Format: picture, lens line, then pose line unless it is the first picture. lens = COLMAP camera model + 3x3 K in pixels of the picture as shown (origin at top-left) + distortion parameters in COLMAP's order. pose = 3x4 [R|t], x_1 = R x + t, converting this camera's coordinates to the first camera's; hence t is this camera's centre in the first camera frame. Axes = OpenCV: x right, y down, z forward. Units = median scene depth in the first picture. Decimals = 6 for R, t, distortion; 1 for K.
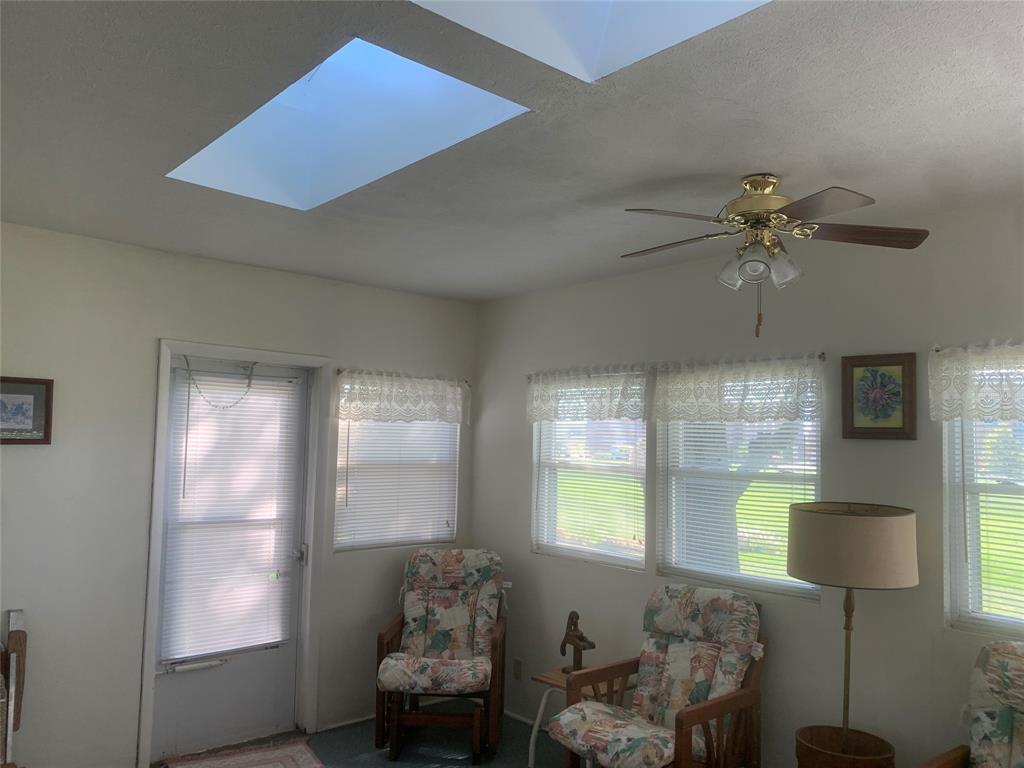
lens RADIAL K [[781.9, 0, 512.0], [0, 781.9, 384.0], [0, 0, 1]] dist [0.001140, -0.001317]
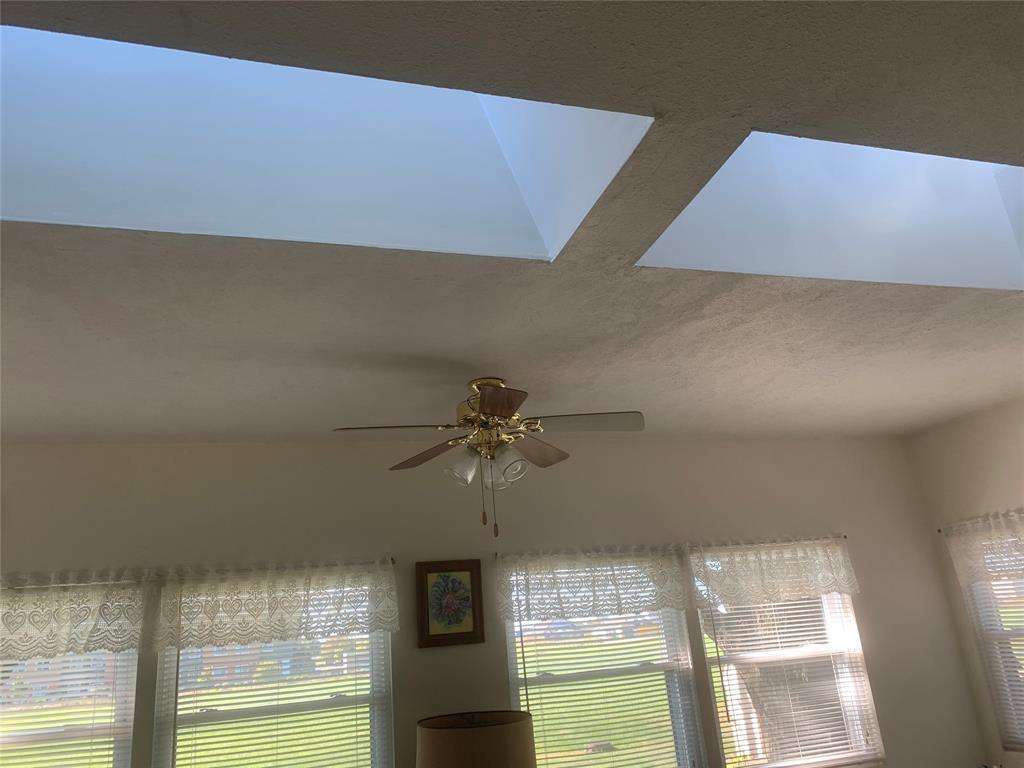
lens RADIAL K [[781.9, 0, 512.0], [0, 781.9, 384.0], [0, 0, 1]] dist [0.001140, -0.001317]
pose [[0.396260, 0.237637, 0.886852, -0.478327], [0.032115, 0.961746, -0.272055, 0.022159], [-0.917576, 0.136286, 0.373470, 0.486077]]
